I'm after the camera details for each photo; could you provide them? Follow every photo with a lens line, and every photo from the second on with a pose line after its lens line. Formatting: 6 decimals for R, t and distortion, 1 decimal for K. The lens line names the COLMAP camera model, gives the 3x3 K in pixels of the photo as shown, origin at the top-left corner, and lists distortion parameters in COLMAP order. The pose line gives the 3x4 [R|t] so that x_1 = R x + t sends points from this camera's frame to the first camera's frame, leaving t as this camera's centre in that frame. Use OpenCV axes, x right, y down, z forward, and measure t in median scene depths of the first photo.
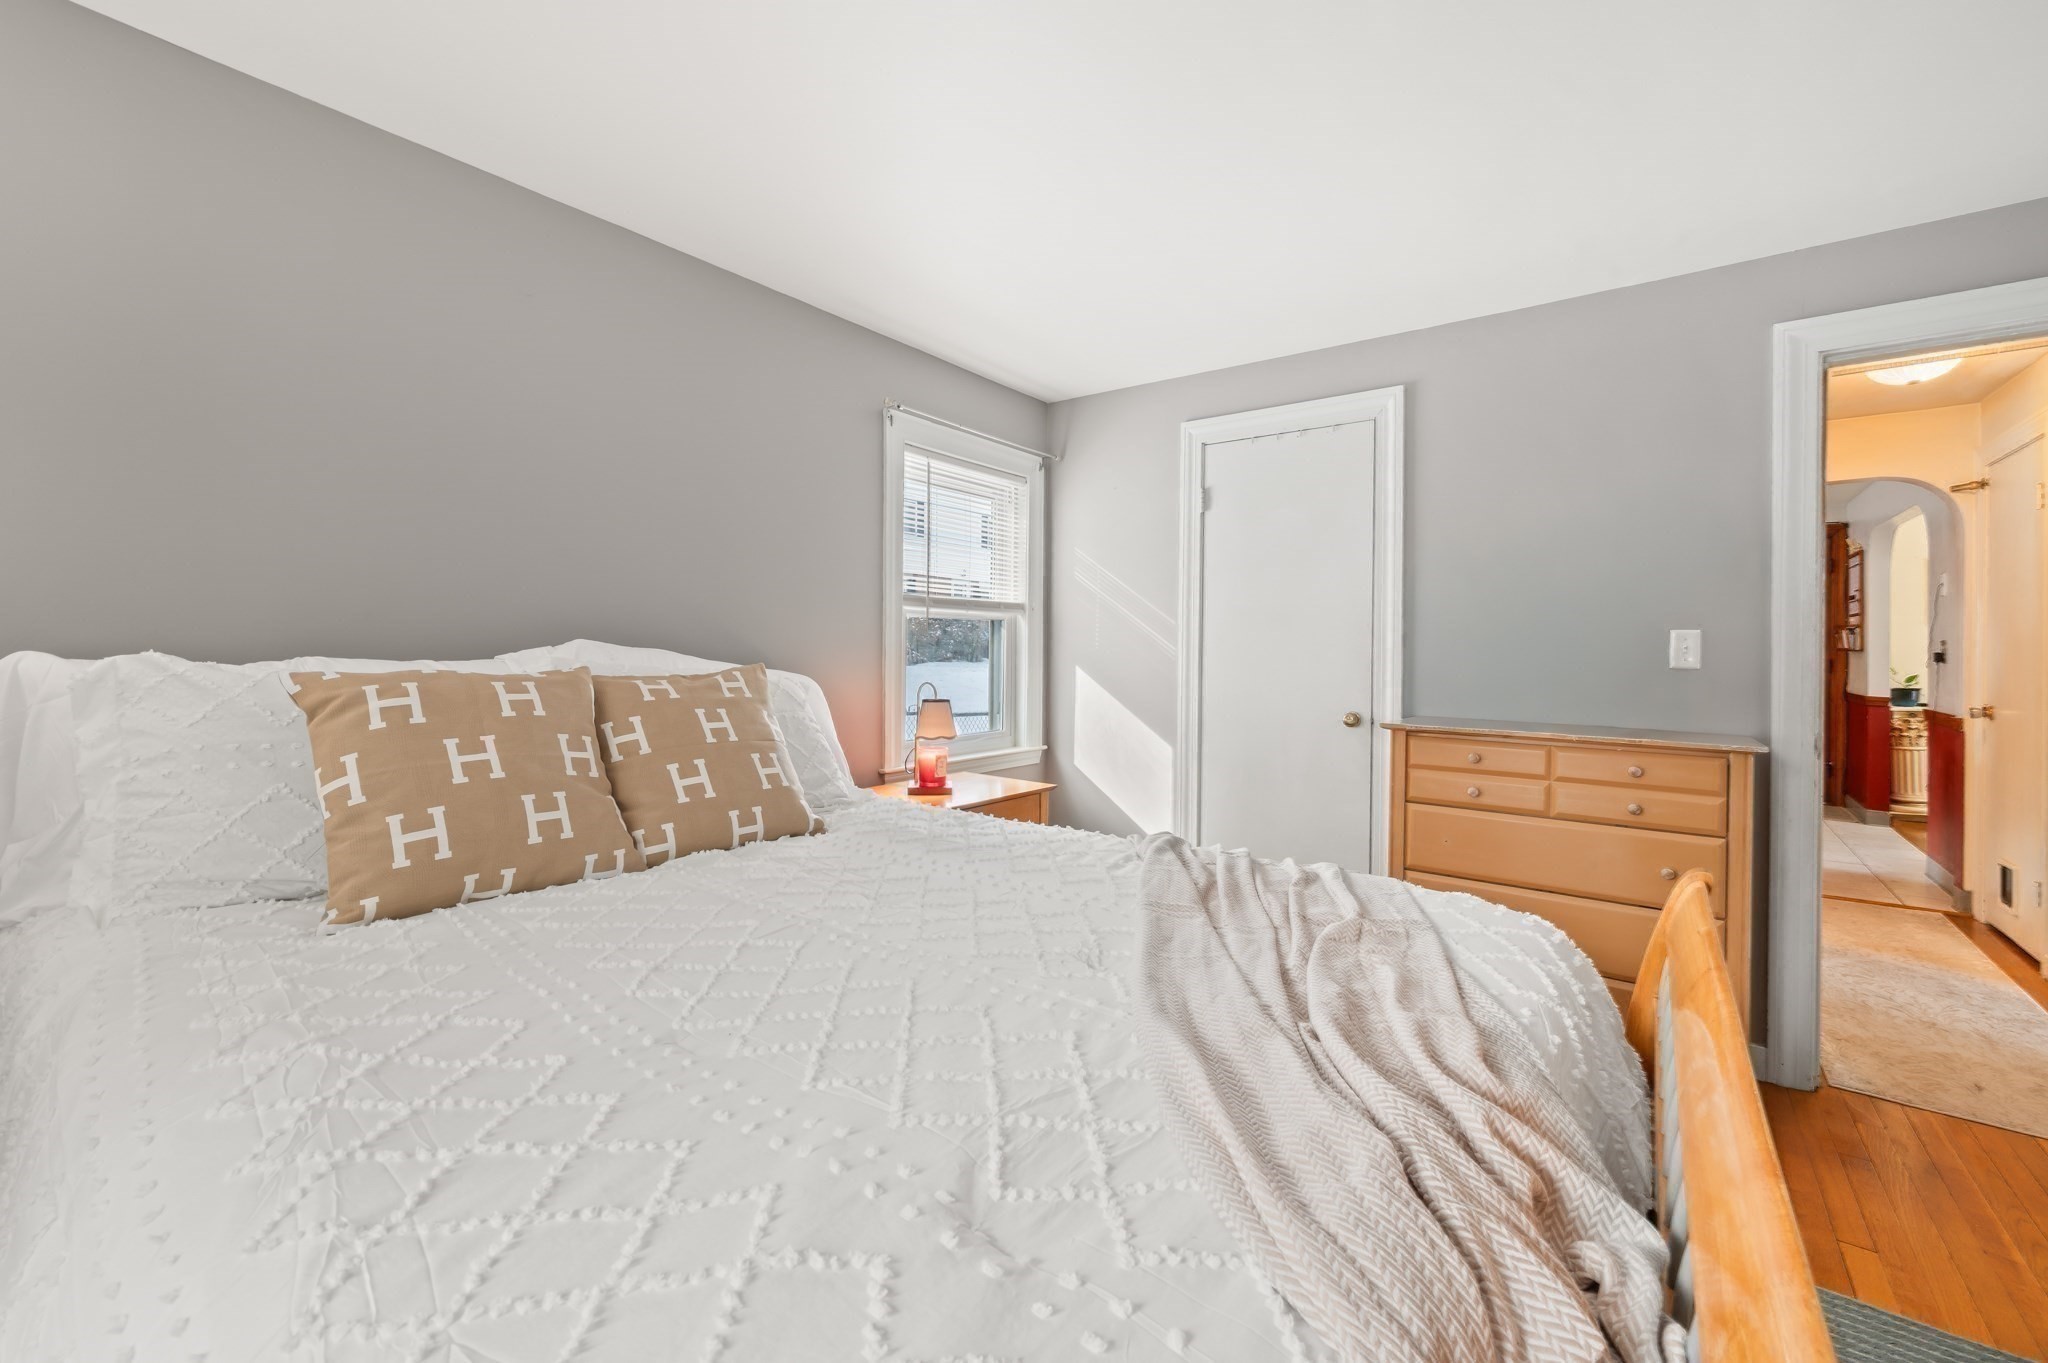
lens RADIAL K [[821.8, 0, 1024.1], [0, 821.8, 679.3], [0, 0, 1]] dist [0.002272, 0.000078]
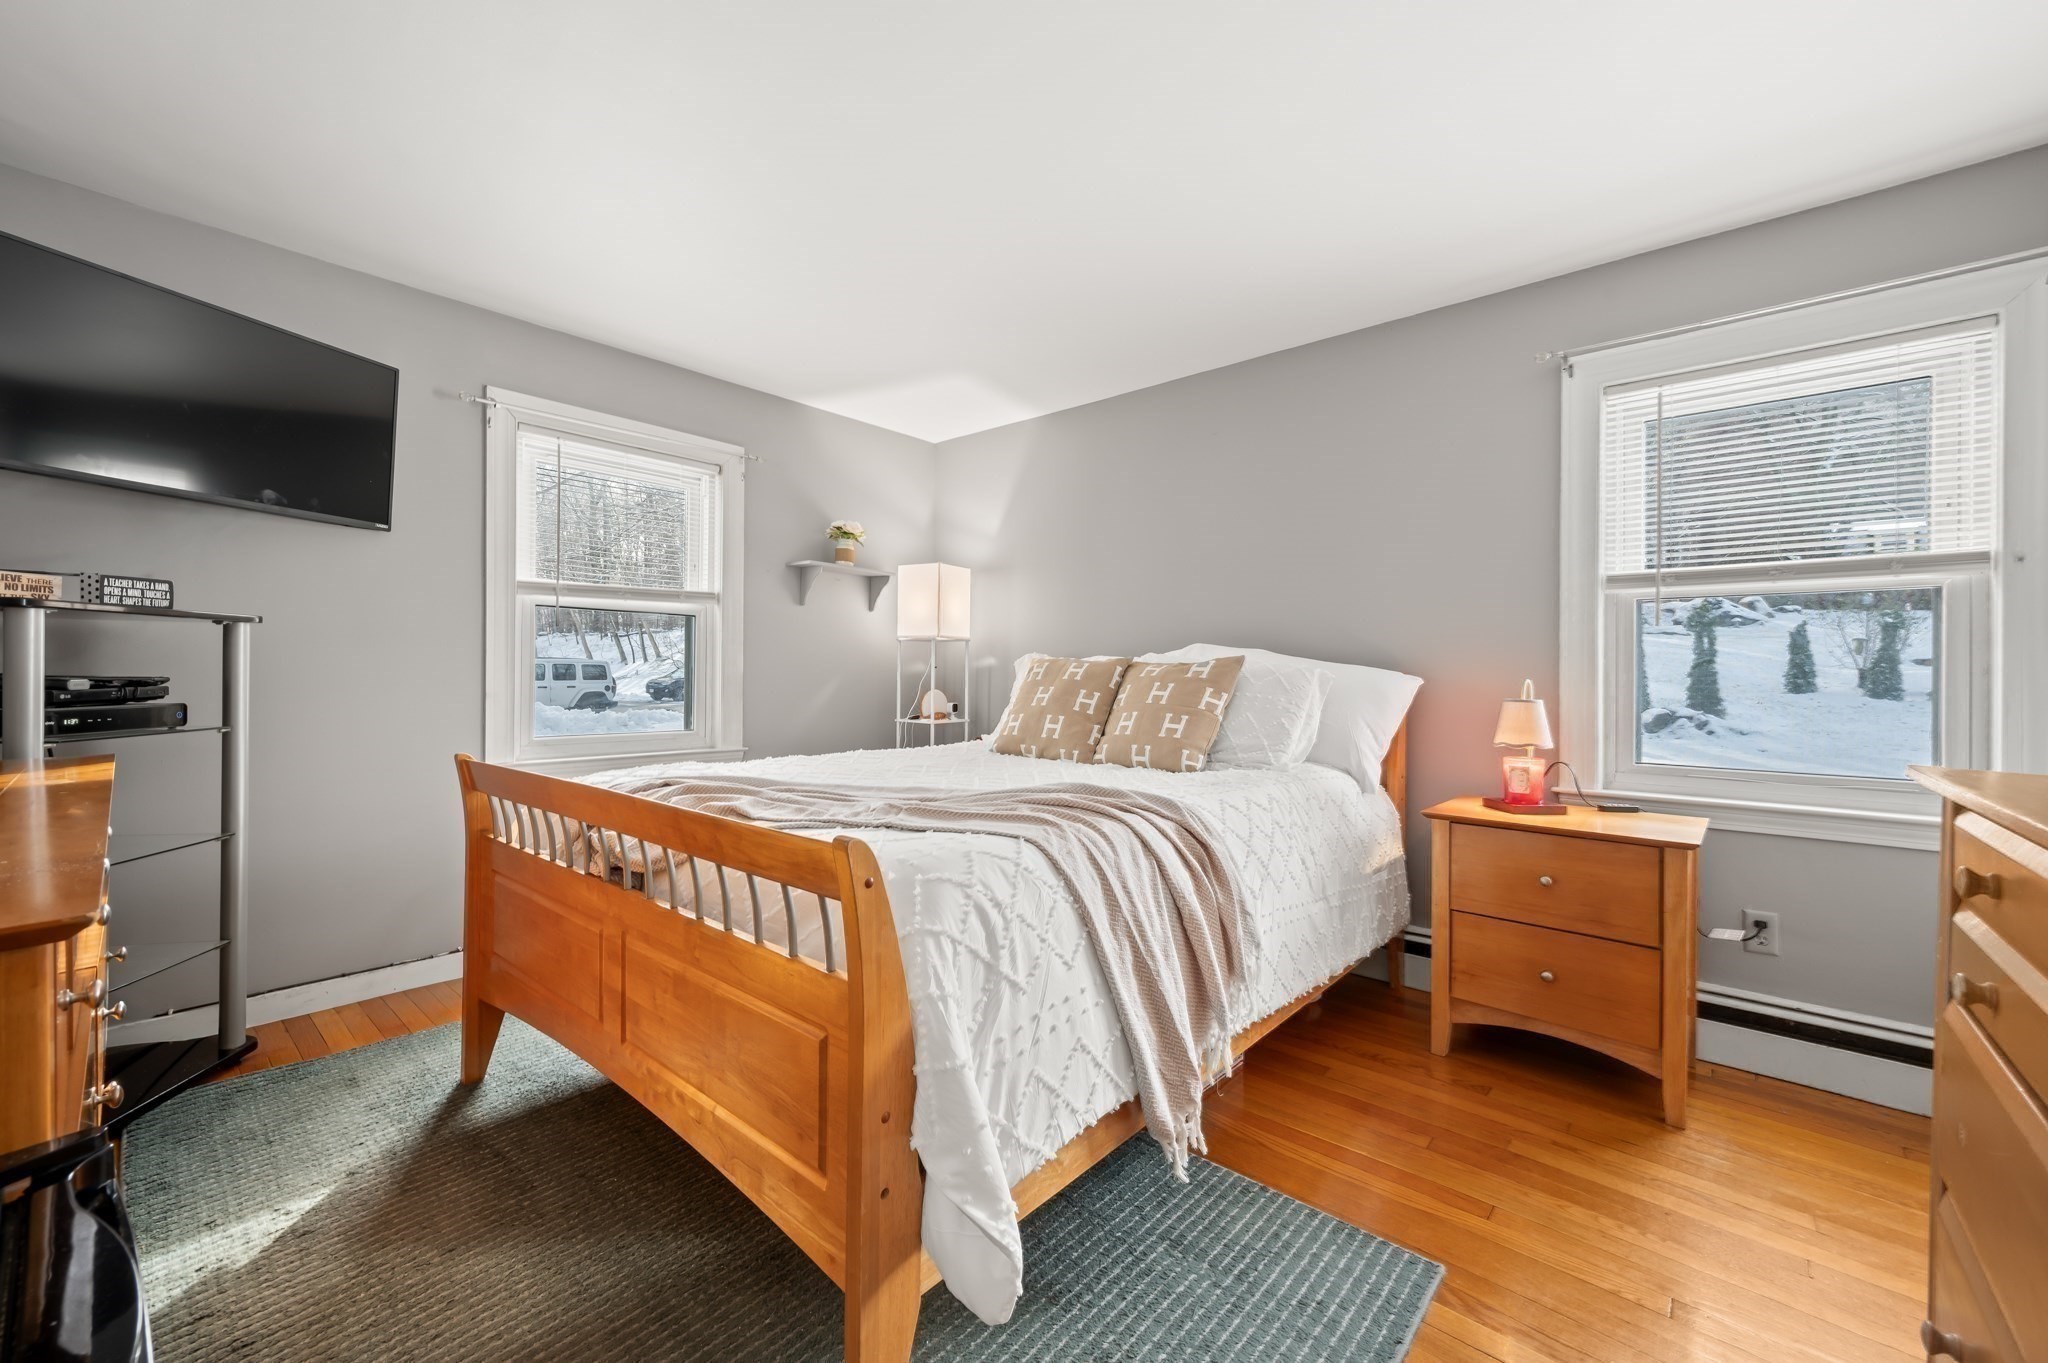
lens RADIAL K [[821.8, 0, 1024.1], [0, 821.8, 679.3], [0, 0, 1]] dist [0.002272, 0.000078]
pose [[-0.058600, 0.007847, -0.998251, 1.228201], [-0.040414, 0.999131, 0.010227, 0.025899], [0.997463, 0.040943, -0.058232, 0.864392]]
